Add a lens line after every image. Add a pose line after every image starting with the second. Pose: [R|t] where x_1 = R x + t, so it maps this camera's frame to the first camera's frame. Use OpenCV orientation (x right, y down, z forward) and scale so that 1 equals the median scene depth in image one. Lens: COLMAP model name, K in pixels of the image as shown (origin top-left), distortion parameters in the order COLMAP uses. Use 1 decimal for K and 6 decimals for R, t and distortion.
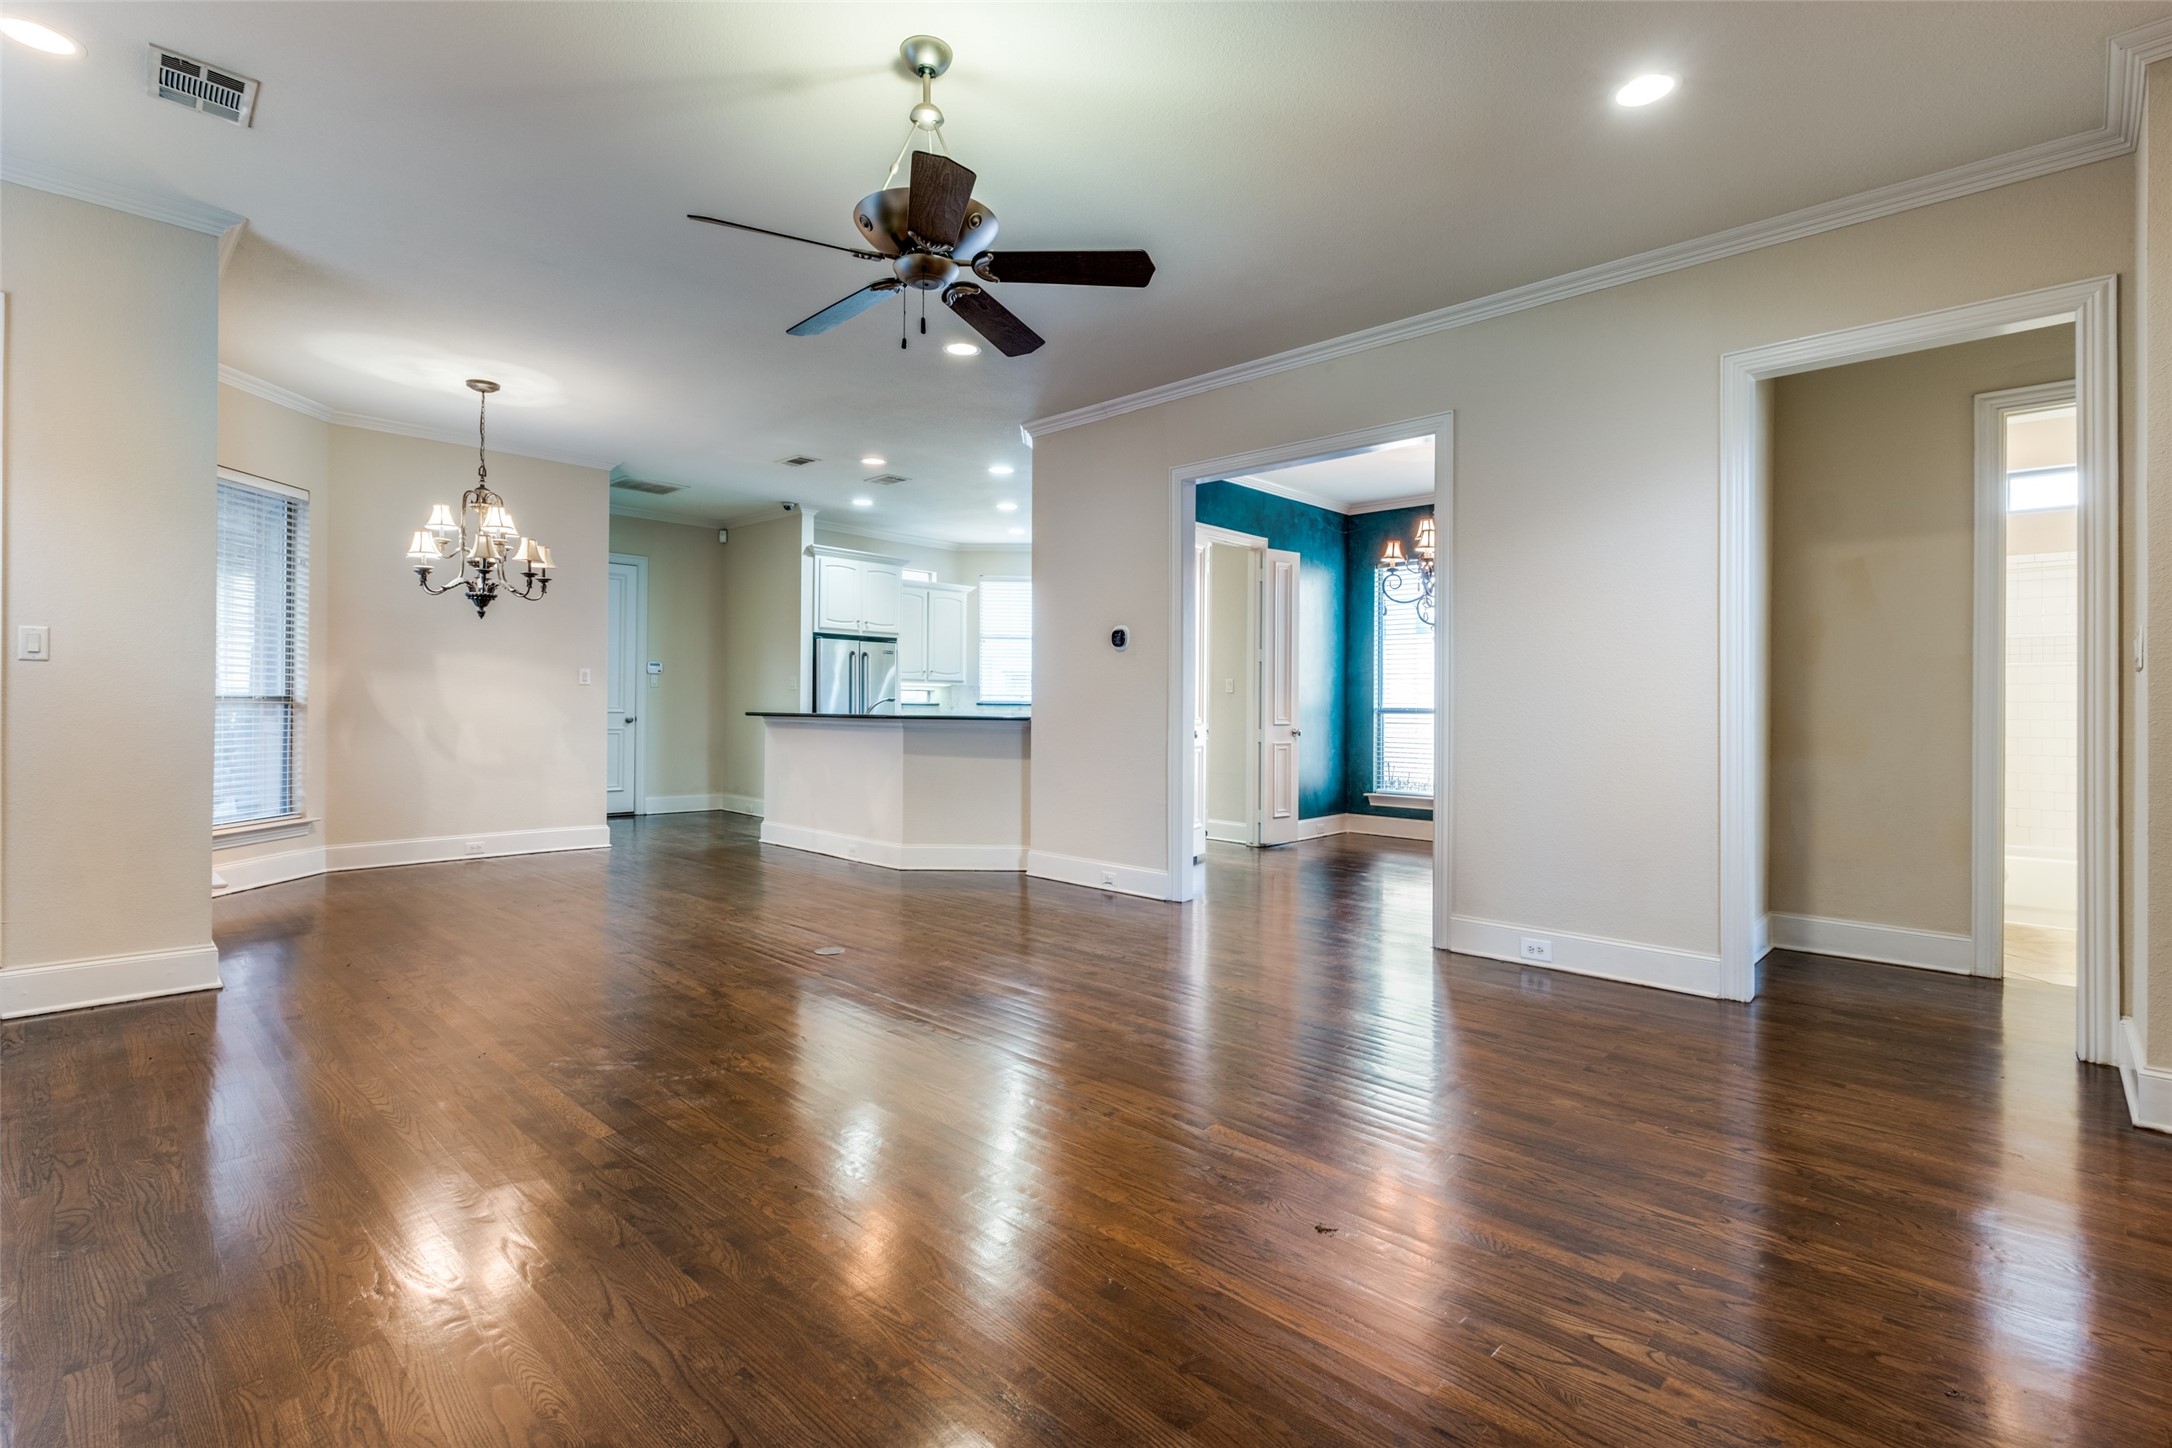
lens RADIAL K [[1000.8, 0, 1071.5], [0, 1000.8, 713.1], [0, 0, 1]] dist [0.001135, 0.000457]
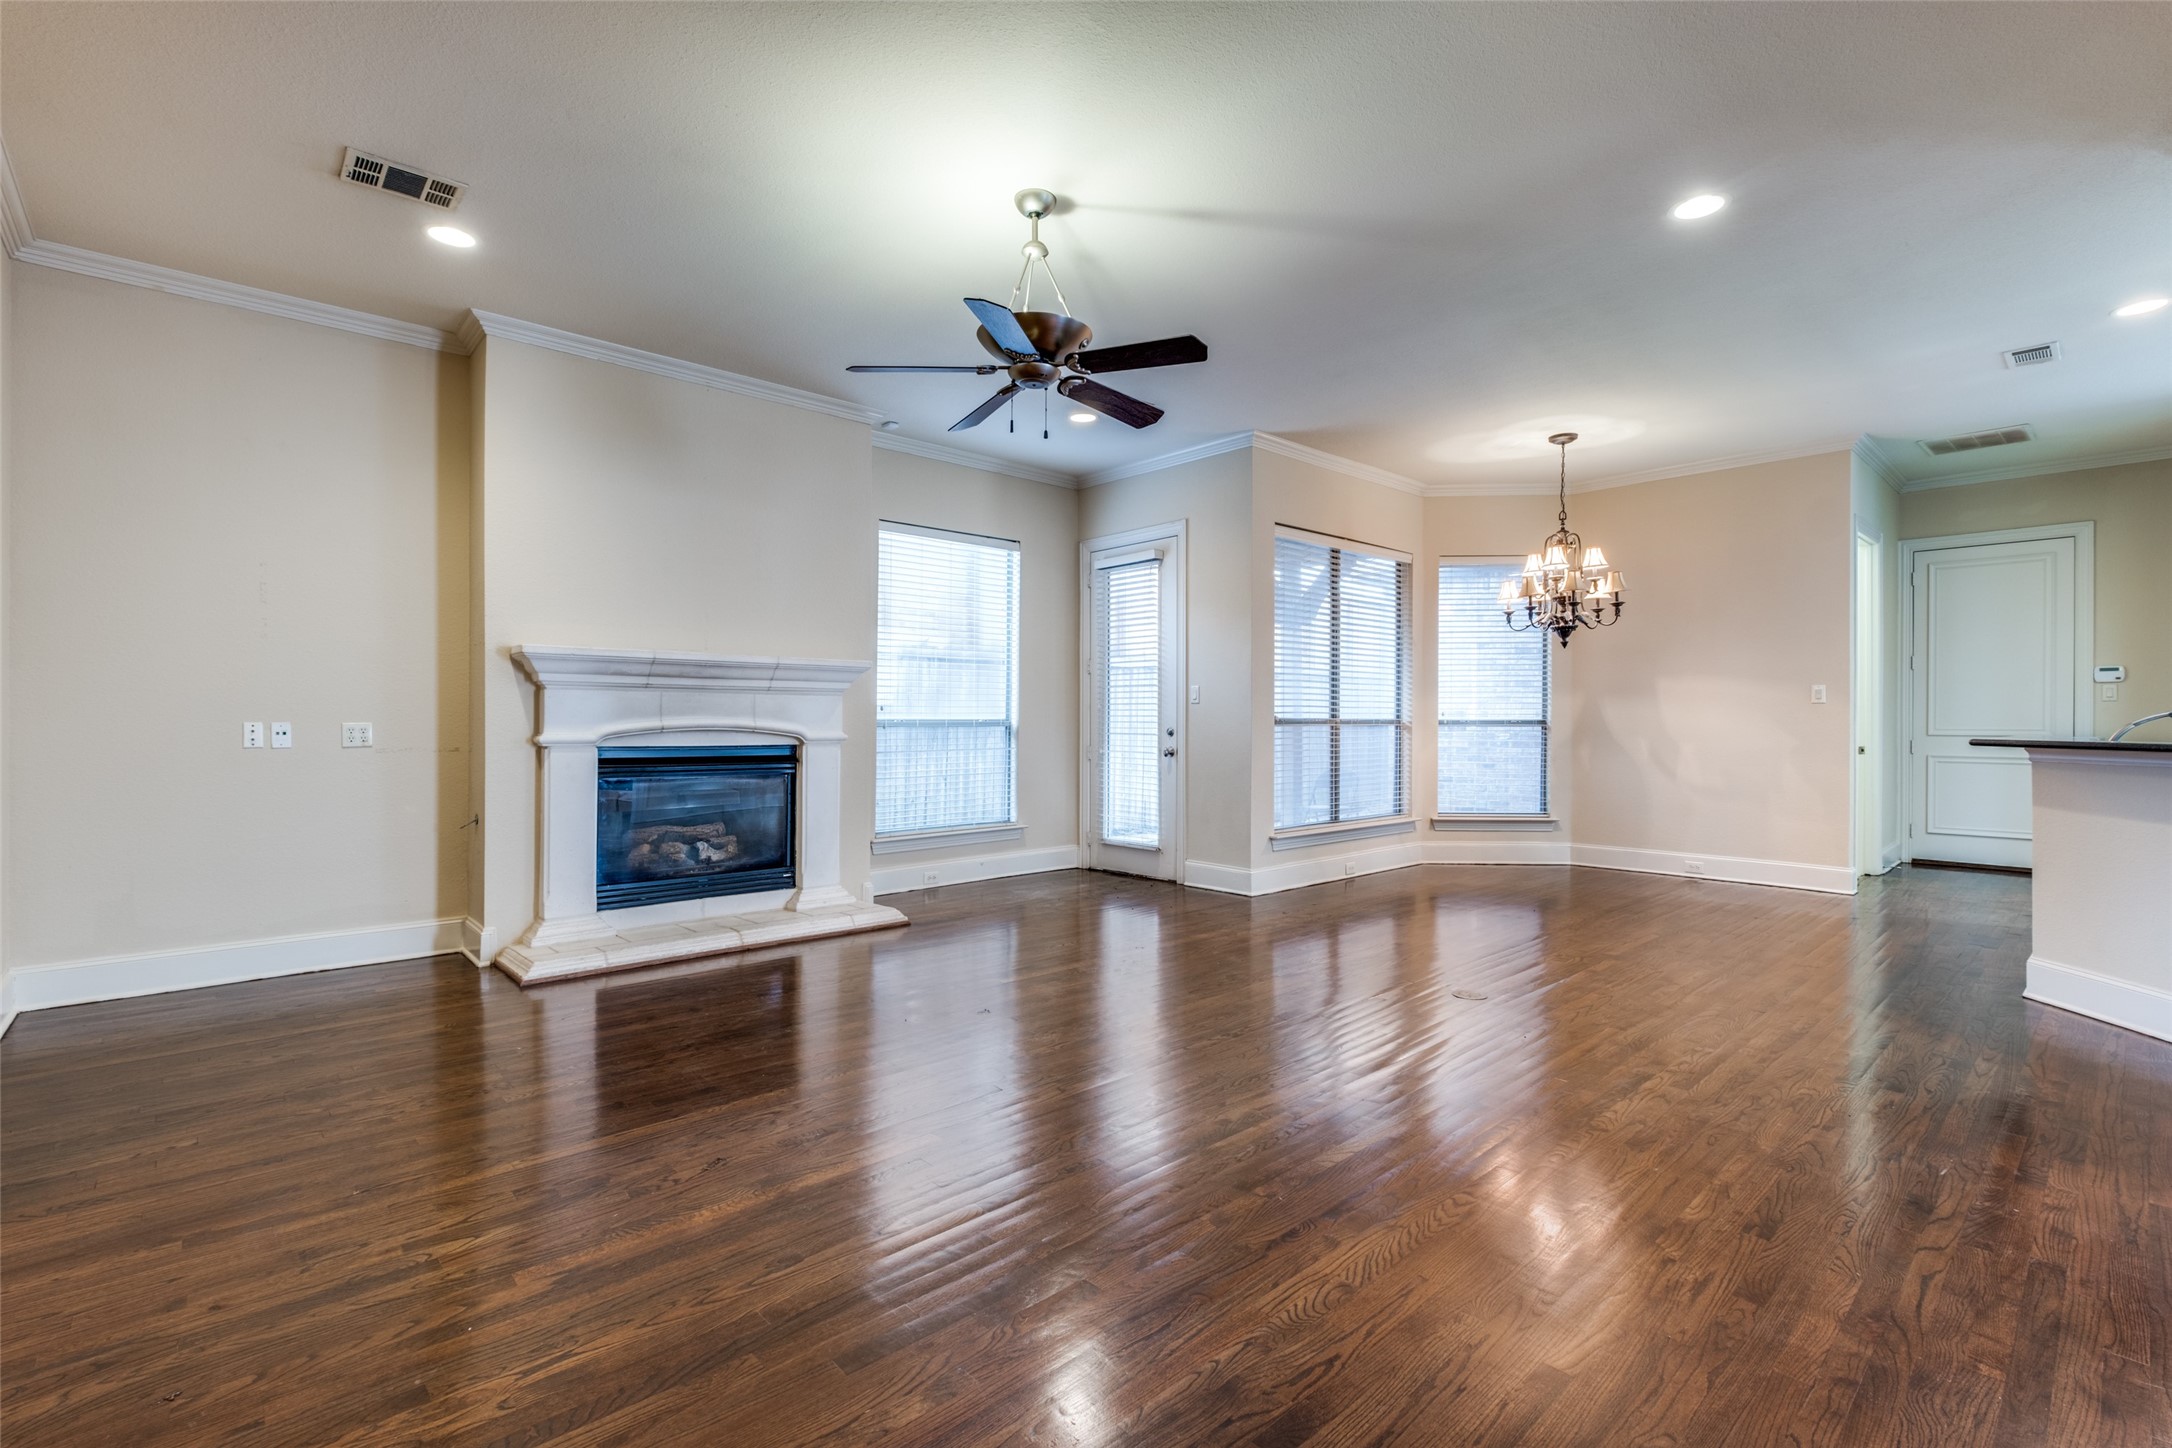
lens RADIAL K [[957.7, 0, 1102.2], [0, 957.7, 729.6], [0, 0, 1]] dist [0.002021, -0.000132]
pose [[-0.040712, 0.001941, -0.999169, 0.494537], [-0.008754, 0.999959, 0.002300, -0.002573], [0.999133, 0.008840, -0.040694, 0.538503]]
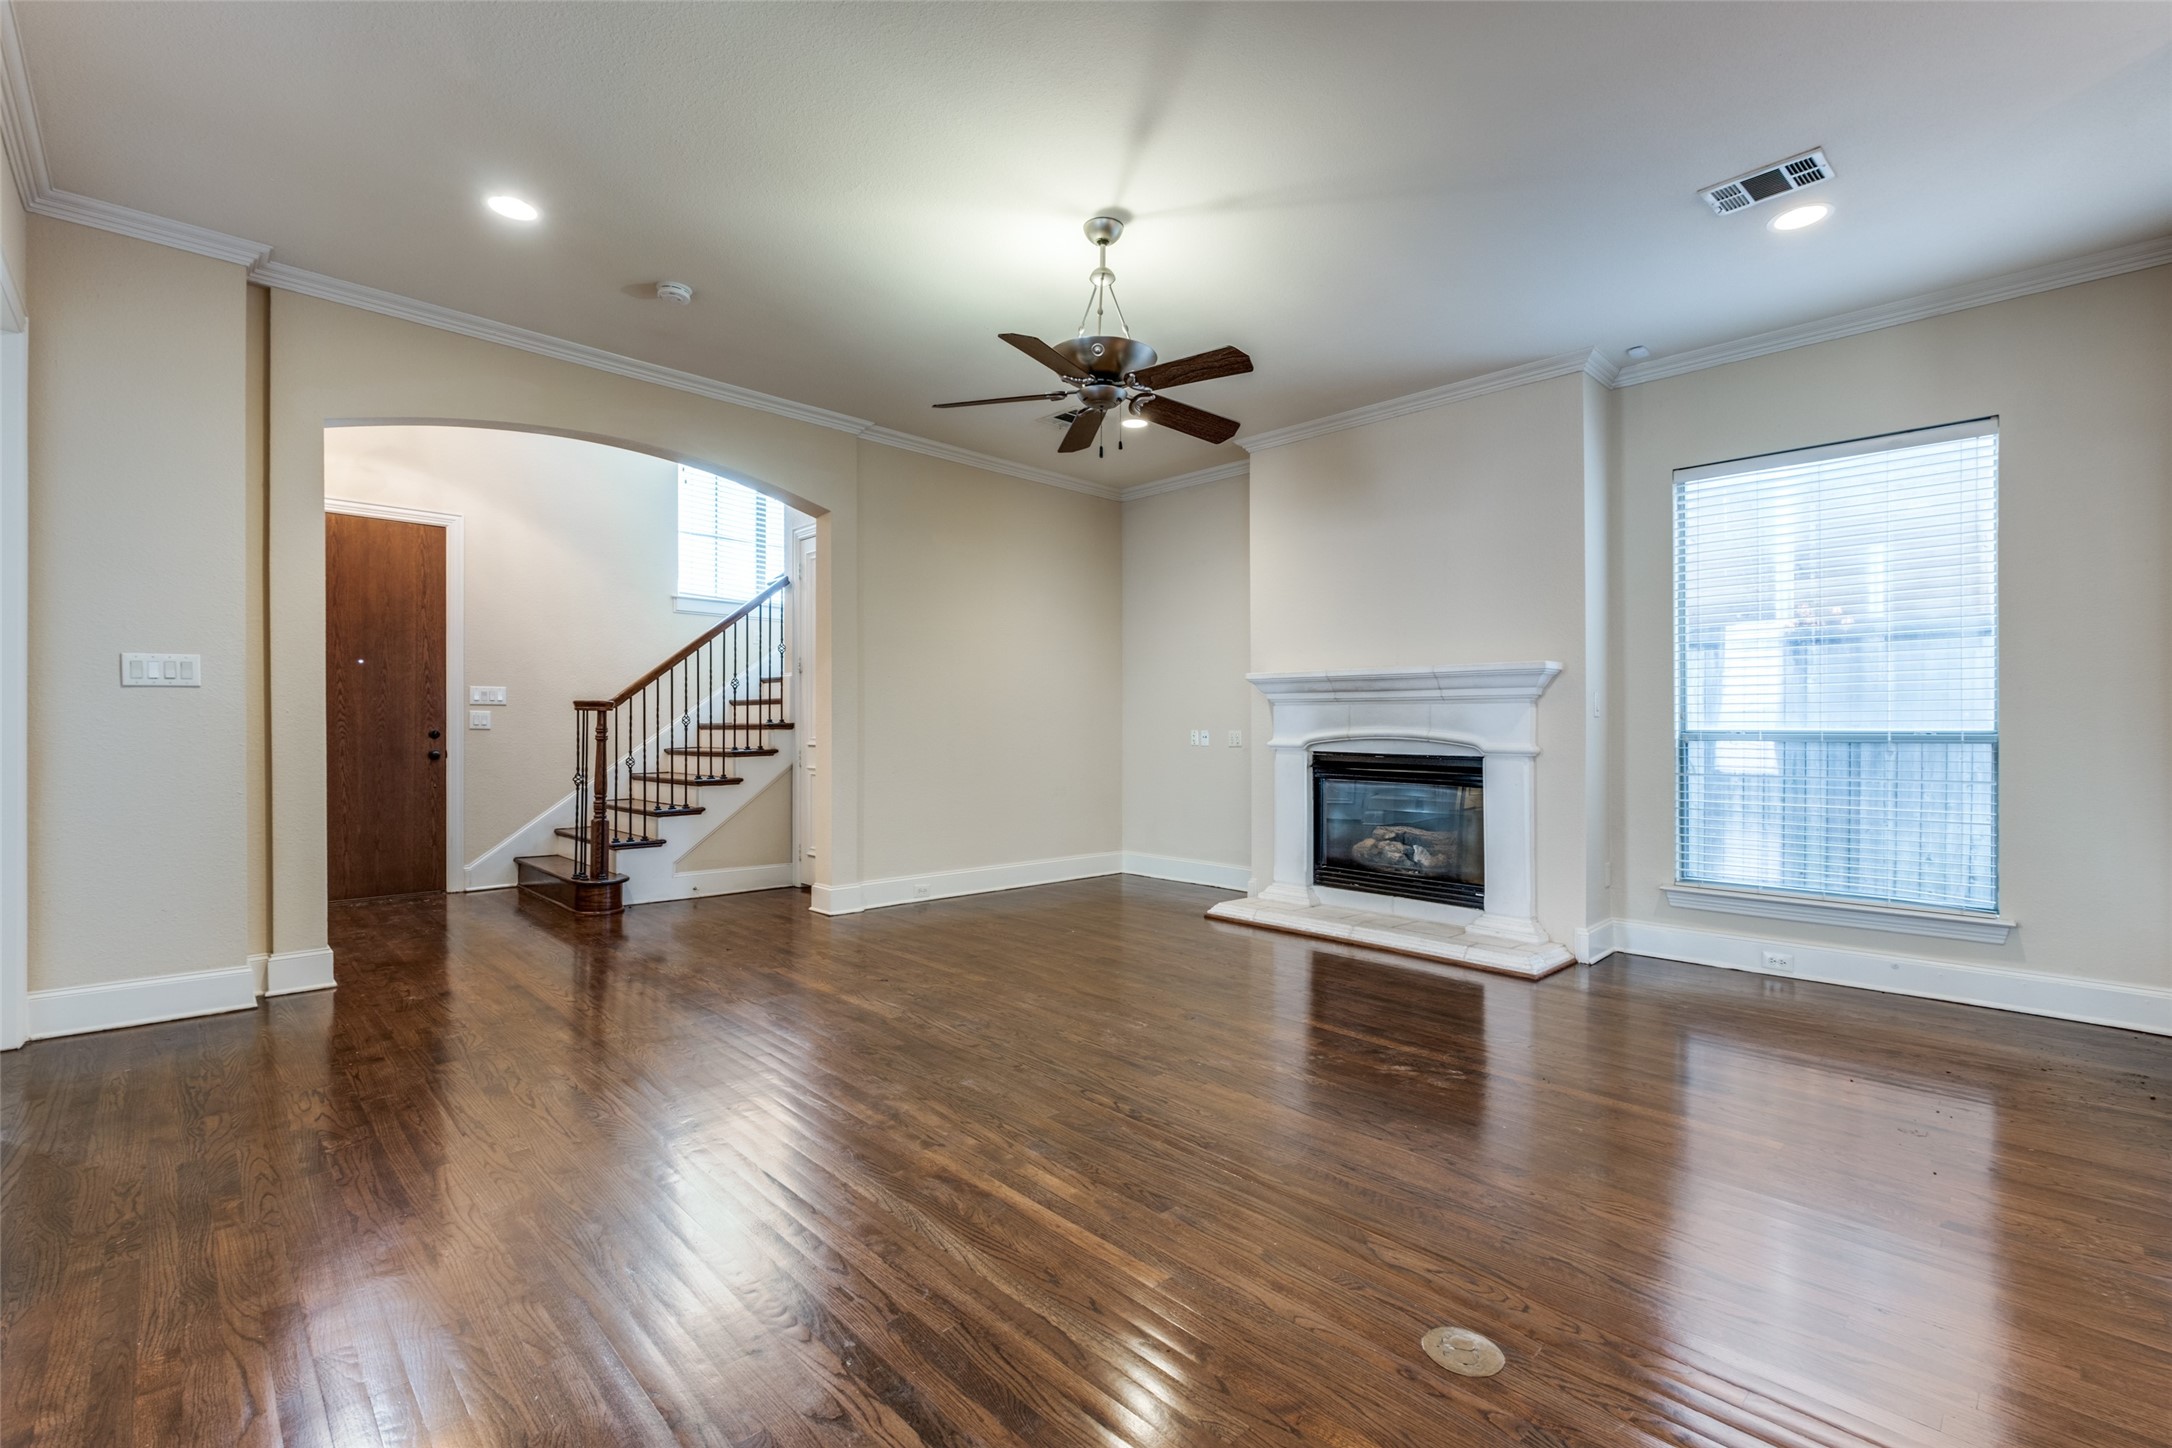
lens RADIAL K [[957.7, 0, 1094.7], [0, 957.7, 716.3], [0, 0, 1]] dist [0.002021, -0.000132]
pose [[-0.999719, -0.015589, 0.017863, -0.075078], [-0.015715, 0.999853, -0.006924, -0.007971], [-0.017752, -0.007203, -0.999816, 1.066769]]
